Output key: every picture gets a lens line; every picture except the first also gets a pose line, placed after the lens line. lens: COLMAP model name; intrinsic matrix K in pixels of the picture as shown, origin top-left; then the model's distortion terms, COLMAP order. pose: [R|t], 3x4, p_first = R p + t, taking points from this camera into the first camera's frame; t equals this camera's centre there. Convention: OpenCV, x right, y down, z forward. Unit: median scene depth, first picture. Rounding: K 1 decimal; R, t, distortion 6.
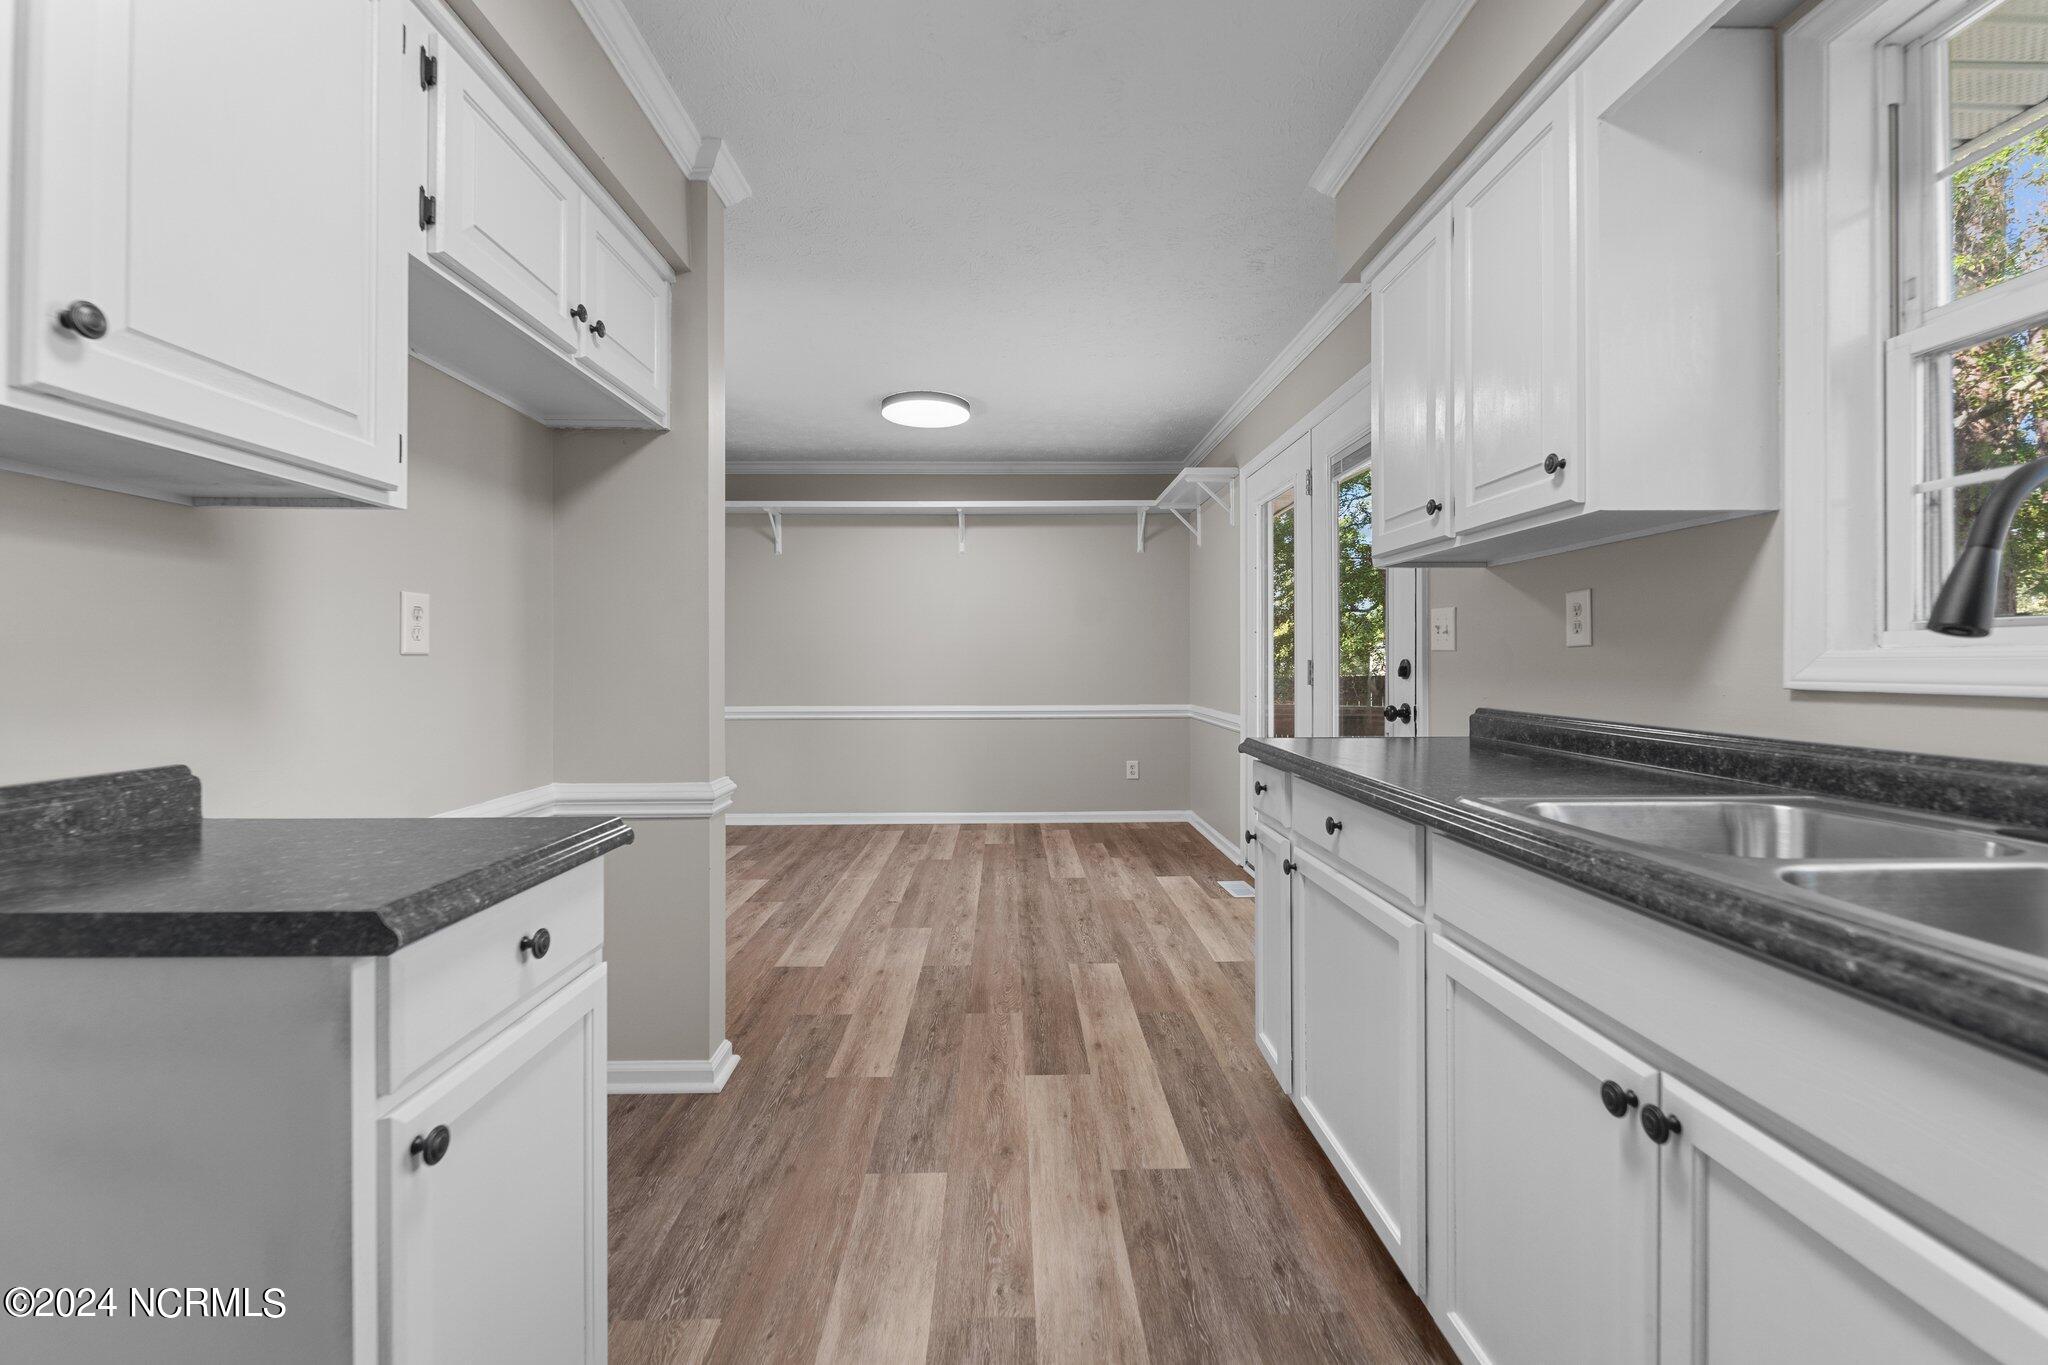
lens RADIAL K [[840.8, 0, 1024.1], [0, 840.8, 668.0], [0, 0, 1]] dist [-0.000027, -0.000016]
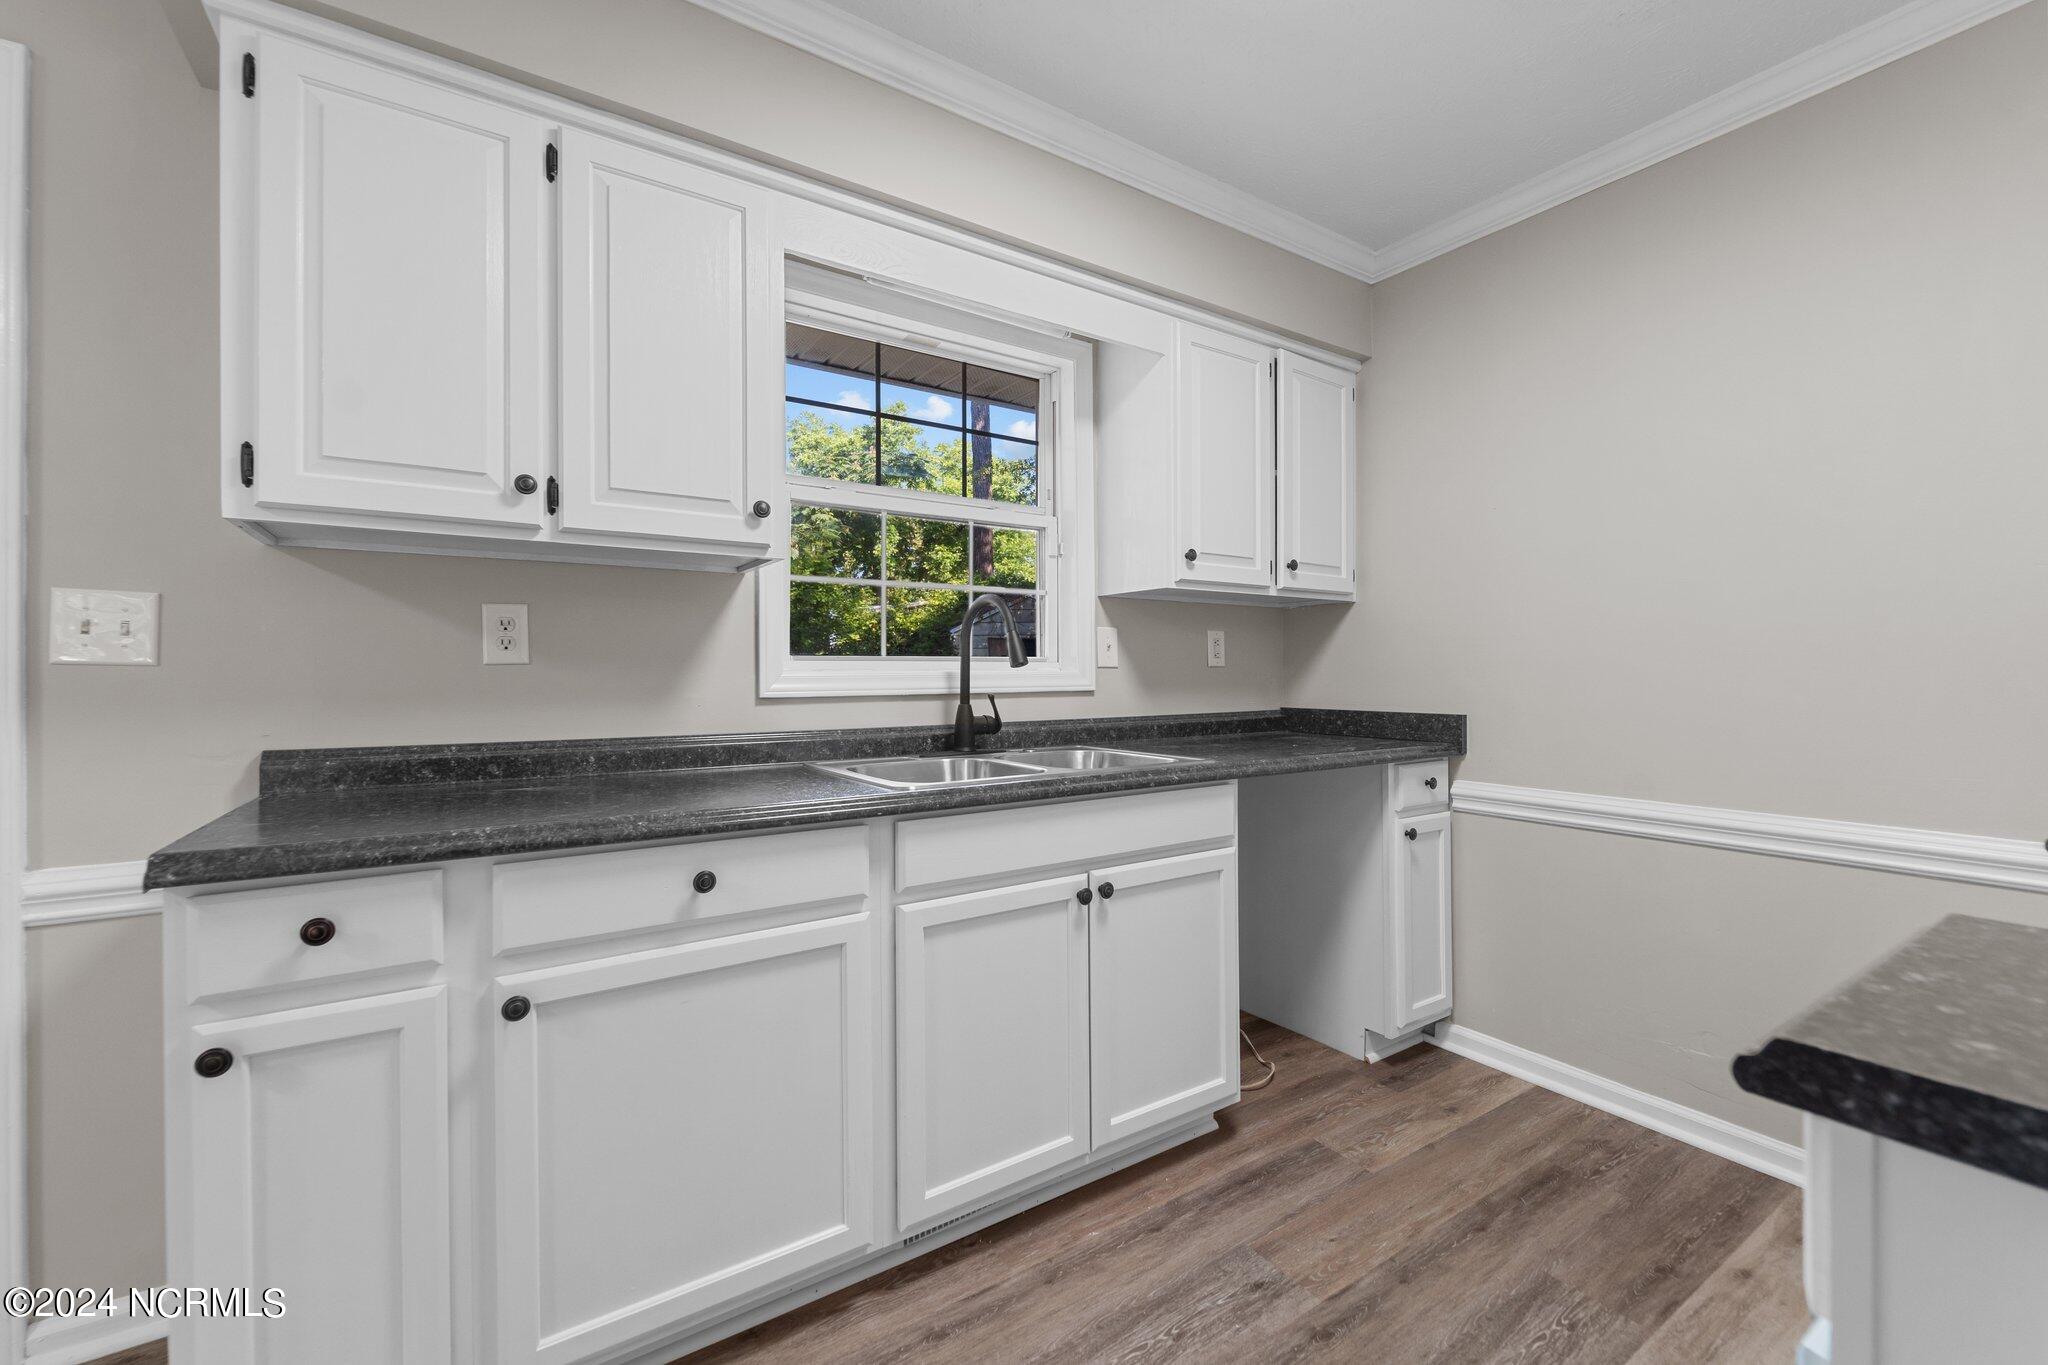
lens RADIAL K [[840.8, 0, 1024.1], [0, 840.8, 668.0], [0, 0, 1]] dist [-0.000027, -0.000016]
pose [[-0.533759, 0.006134, 0.845615, -0.431947], [0.010863, 0.999941, -0.000396, -0.015384], [-0.845567, 0.008974, -0.533794, 1.032162]]
